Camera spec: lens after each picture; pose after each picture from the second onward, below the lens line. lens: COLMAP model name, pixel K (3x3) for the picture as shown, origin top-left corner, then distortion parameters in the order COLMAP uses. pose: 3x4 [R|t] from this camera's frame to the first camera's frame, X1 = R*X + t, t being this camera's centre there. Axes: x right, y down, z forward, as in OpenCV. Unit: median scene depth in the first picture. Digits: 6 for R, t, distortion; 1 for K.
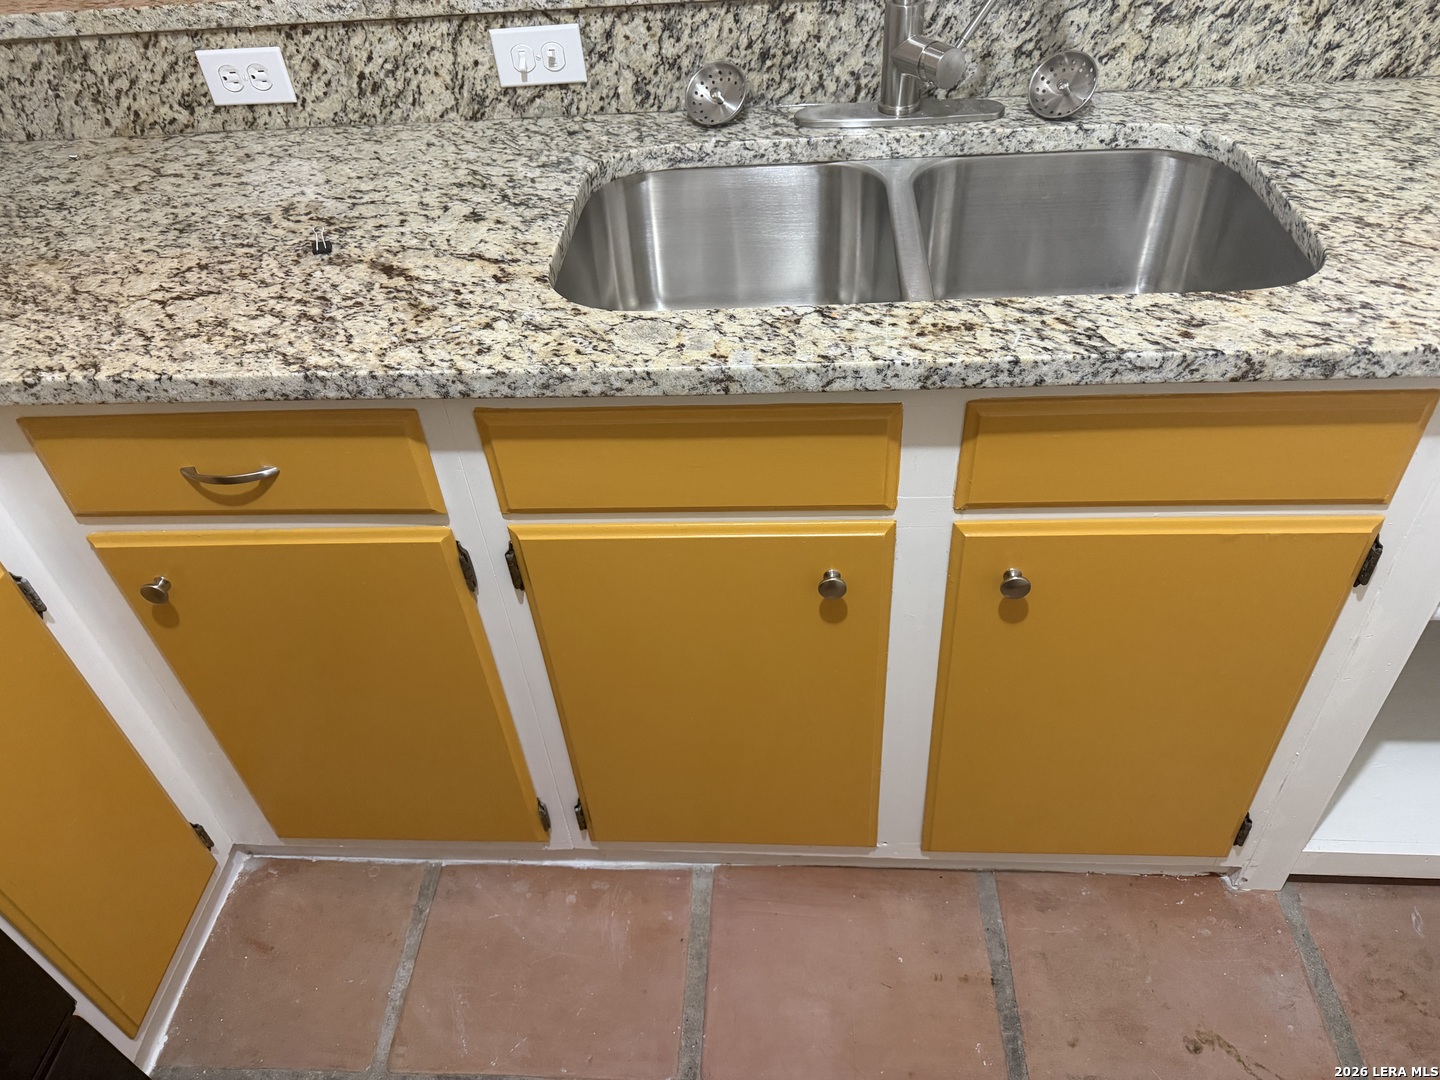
lens RADIAL K [[998.0, 0, 722.2], [0, 998.0, 539.0], [0, 0, 1]] dist [0.075343, -0.046332]
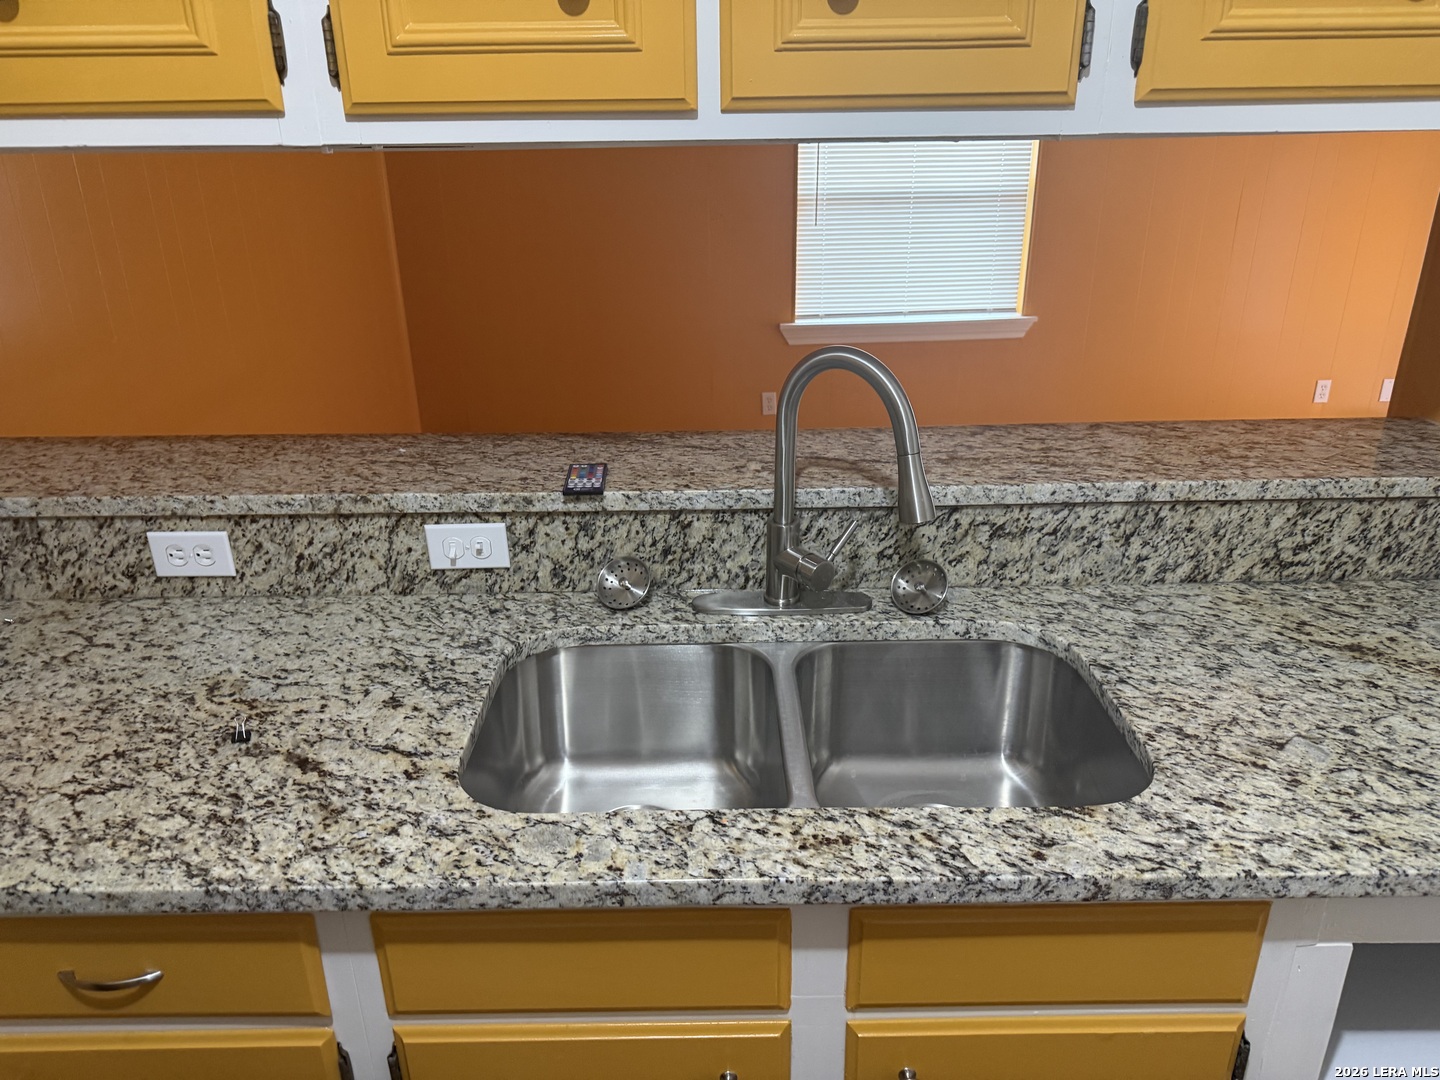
lens RADIAL K [[1015.5, 0, 714.0], [0, 1015.5, 537.8], [0, 0, 1]] dist [0.120439, -0.133279]
pose [[0.997369, 0.016610, 0.070564, 0.014958], [0.005017, 0.955249, -0.295761, -0.157993], [-0.072319, 0.295337, 0.952652, -0.118704]]
